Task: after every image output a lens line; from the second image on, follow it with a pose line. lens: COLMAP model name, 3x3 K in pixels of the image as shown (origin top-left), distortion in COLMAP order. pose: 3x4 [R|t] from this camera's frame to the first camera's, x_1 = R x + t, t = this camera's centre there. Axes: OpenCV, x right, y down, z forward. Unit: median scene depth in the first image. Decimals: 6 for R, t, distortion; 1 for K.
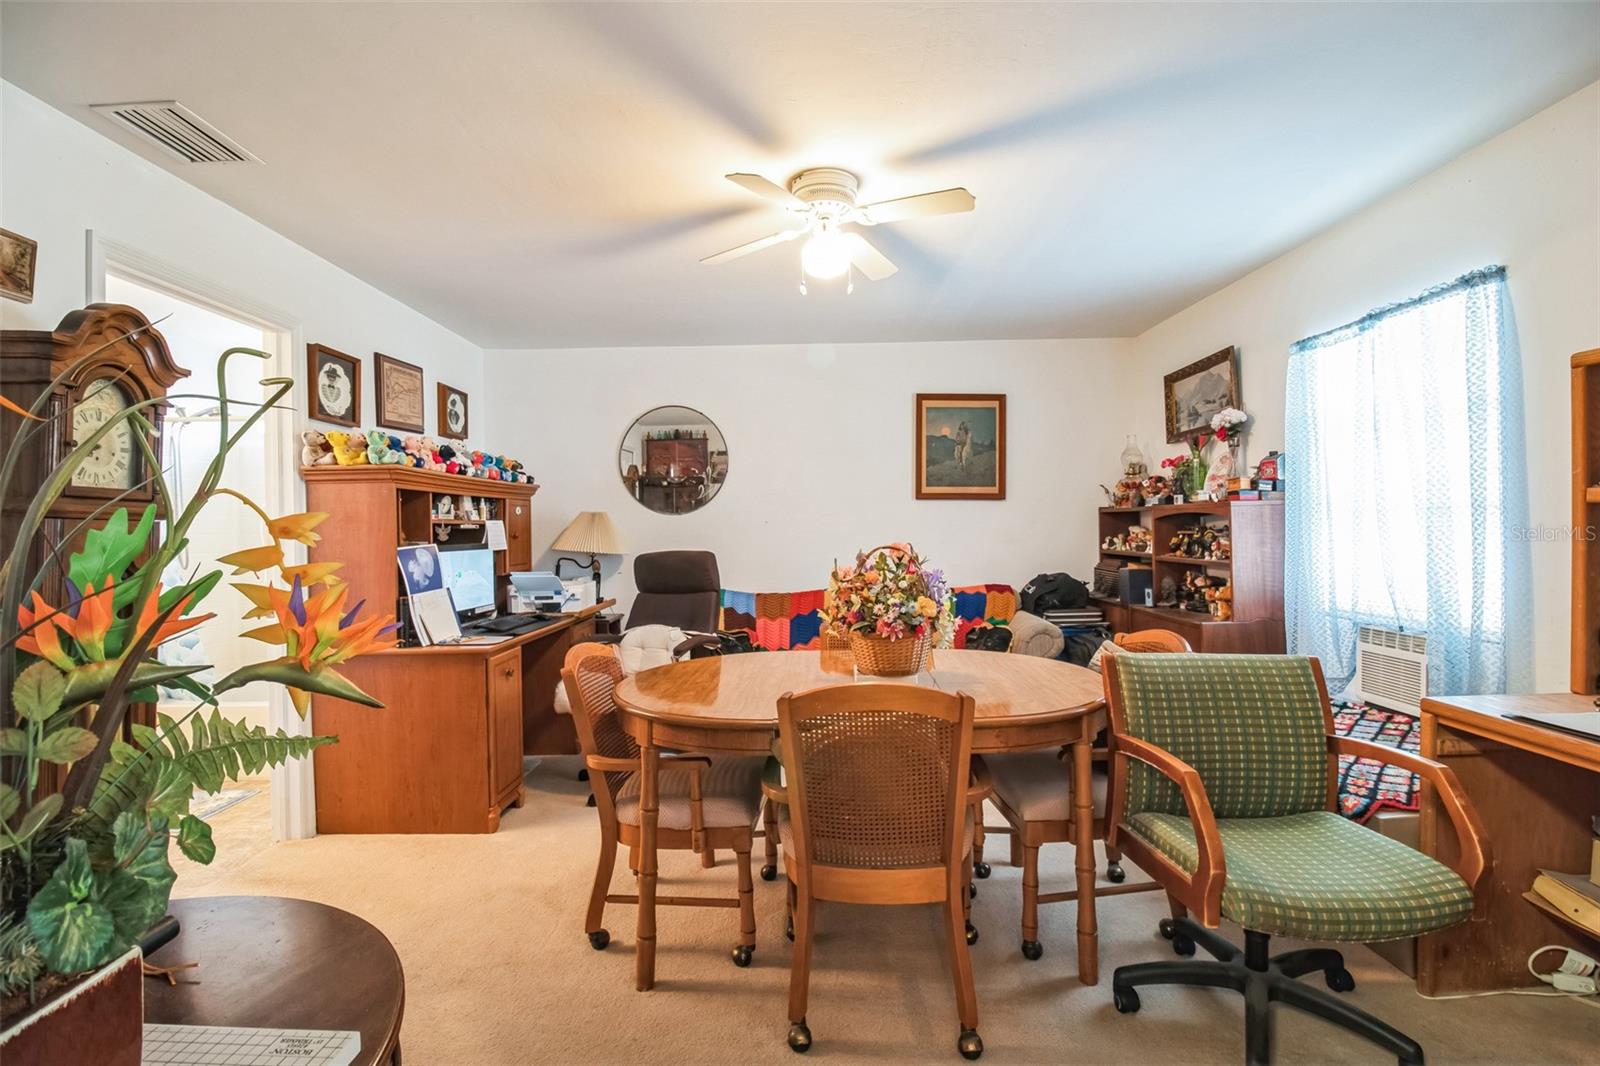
lens RADIAL K [[749.5, 0, 801.8], [0, 749.5, 527.2], [0, 0, 1]] dist [0.002271, -0.014832]
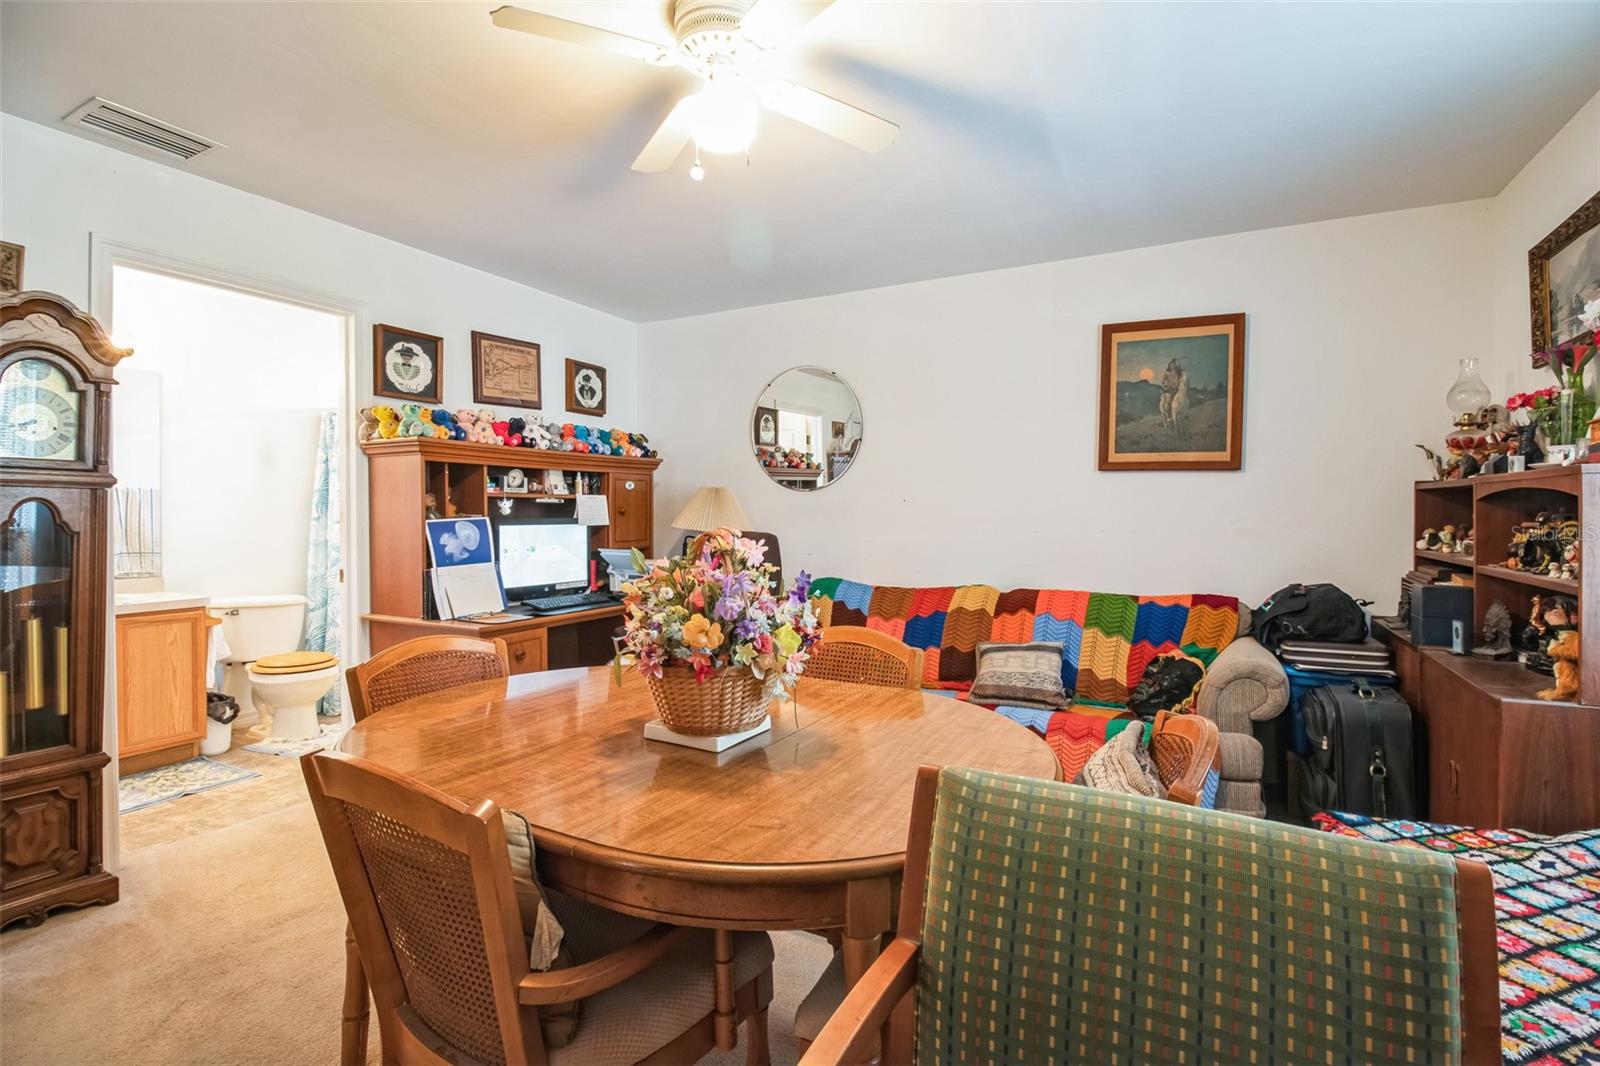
lens RADIAL K [[745.0, 0, 800.6], [0, 745.0, 522.1], [0, 0, 1]] dist [0.002024, -0.015323]
pose [[0.884534, 0.023036, -0.465907, 0.277259], [-0.014196, 0.999647, 0.022474, 0.000384], [0.466260, -0.013264, 0.884548, 0.265328]]
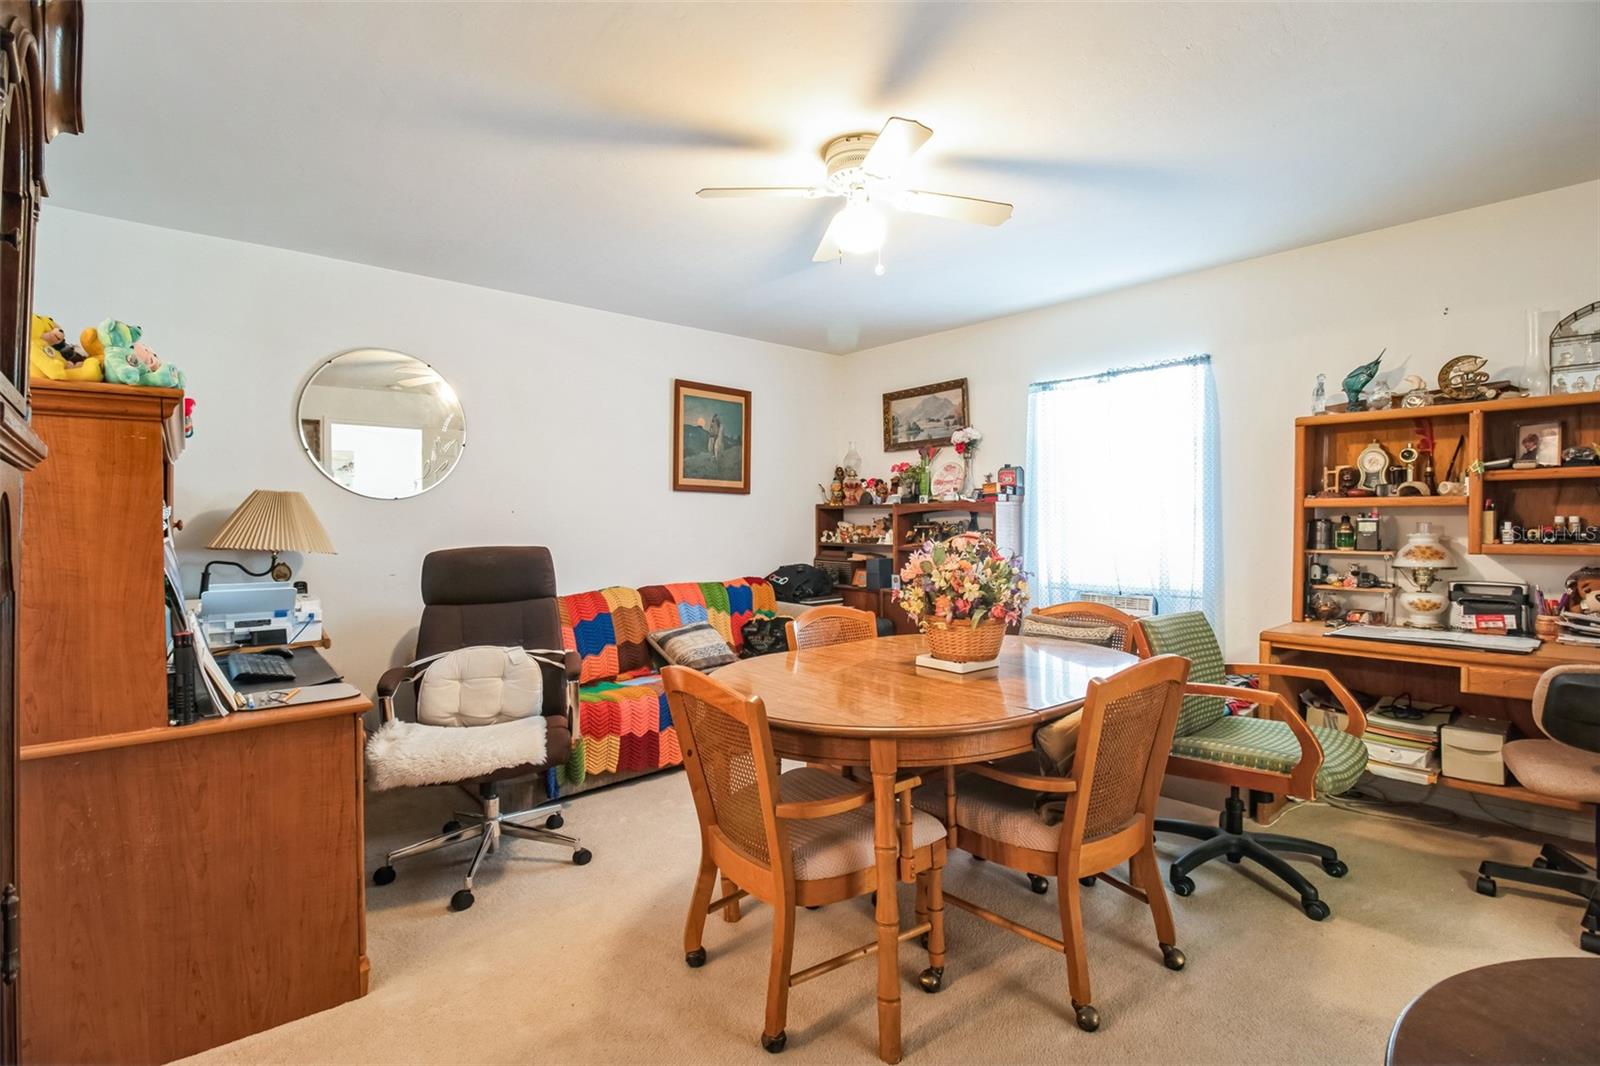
lens RADIAL K [[749.5, 0, 801.8], [0, 749.5, 527.2], [0, 0, 1]] dist [0.002271, -0.014832]
pose [[0.749394, 0.006162, 0.662095, -0.418028], [-0.007199, 0.999973, -0.001158, 0.010328], [-0.662085, -0.003898, 0.749419, 0.218631]]
